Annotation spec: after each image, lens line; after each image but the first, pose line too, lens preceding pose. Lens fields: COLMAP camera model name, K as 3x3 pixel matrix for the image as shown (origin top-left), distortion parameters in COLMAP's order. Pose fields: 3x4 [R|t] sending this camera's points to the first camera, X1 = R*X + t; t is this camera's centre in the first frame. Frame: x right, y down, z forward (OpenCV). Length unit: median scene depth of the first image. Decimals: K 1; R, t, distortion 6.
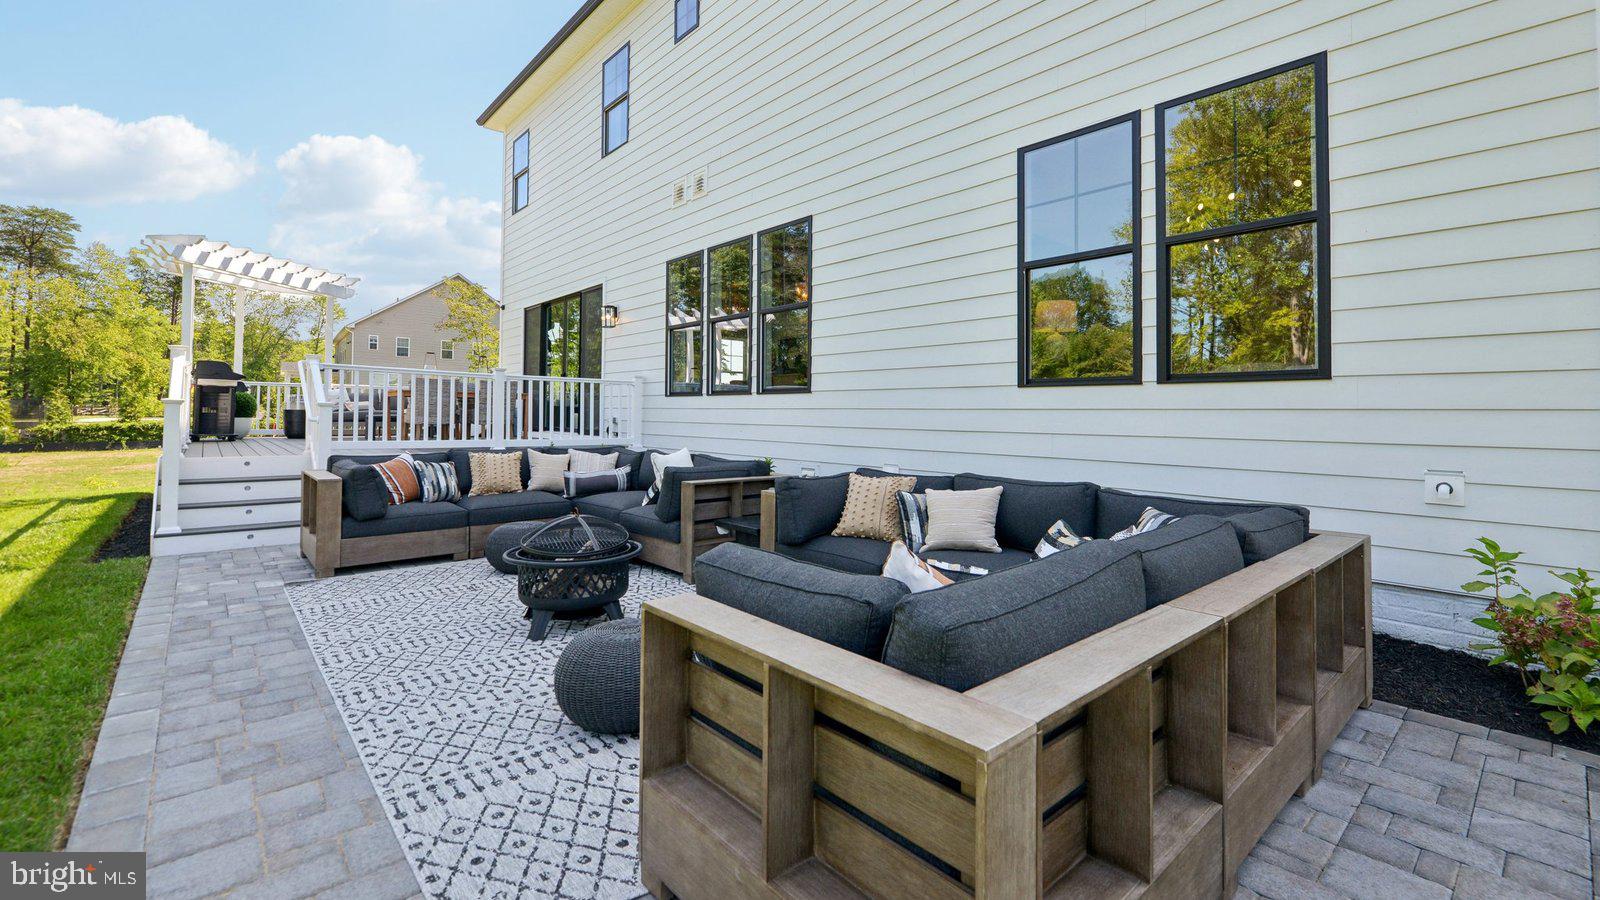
lens RADIAL K [[678.0, 0, 847.4], [0, 678.0, 402.3], [0, 0, 1]] dist [-0.001791, -0.000326]
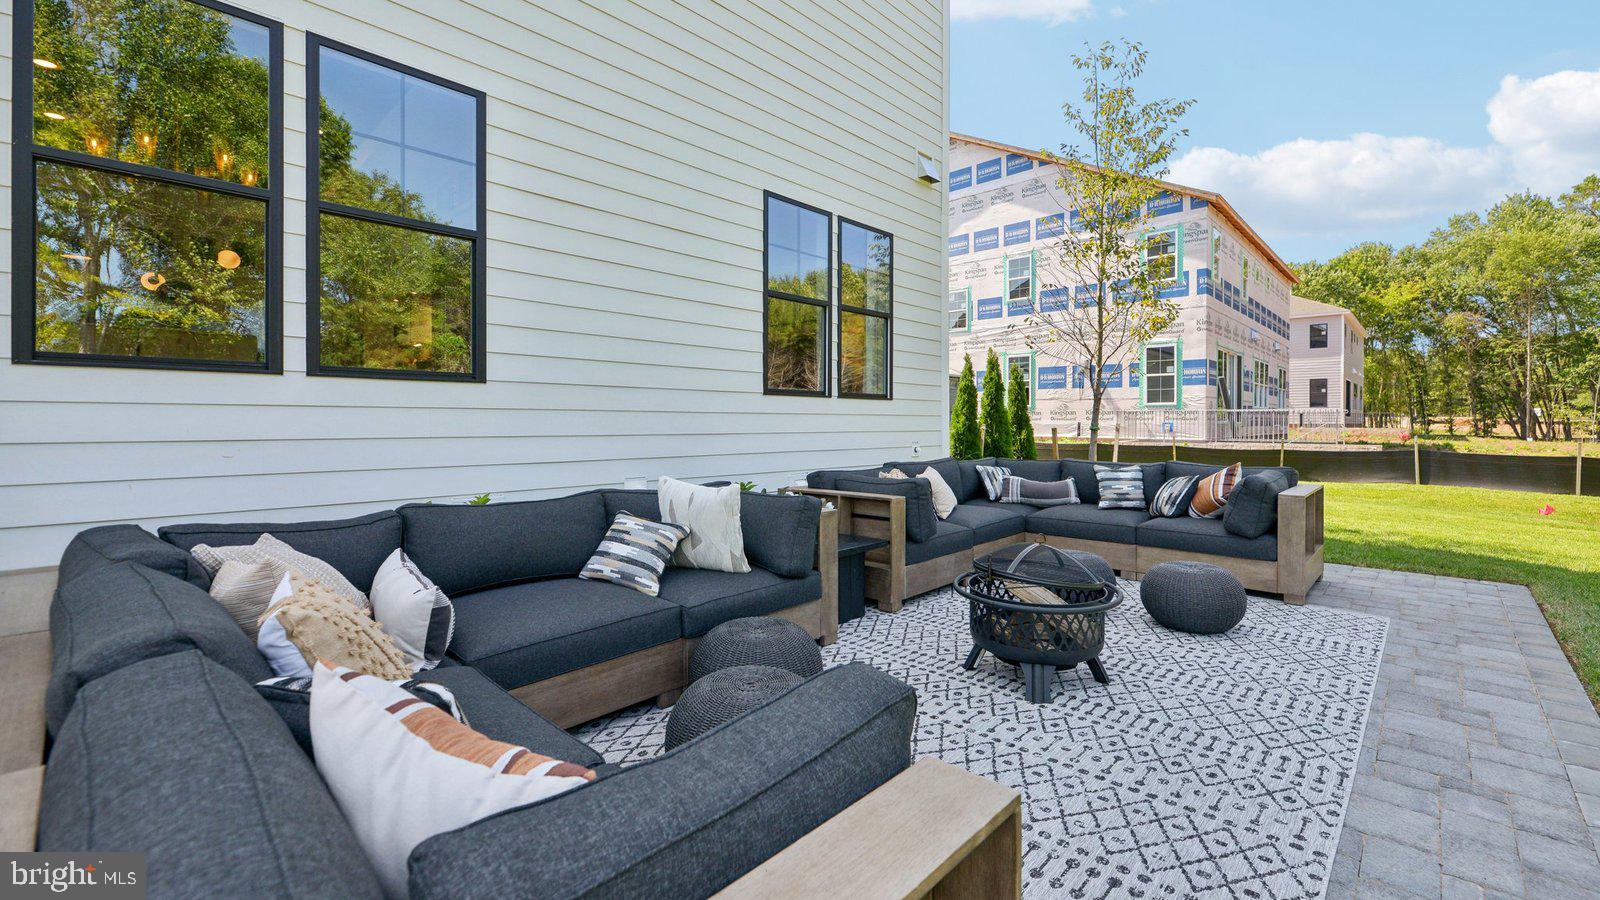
lens RADIAL K [[640.6, 0, 803.8], [0, 640.6, 422.5], [0, 0, 1]] dist [0.015250, 0.000050]
pose [[-0.034697, -0.018293, 0.999230, -0.492217], [-0.024897, 0.999538, 0.017434, 0.003125], [-0.999088, -0.024273, -0.035136, 0.550352]]
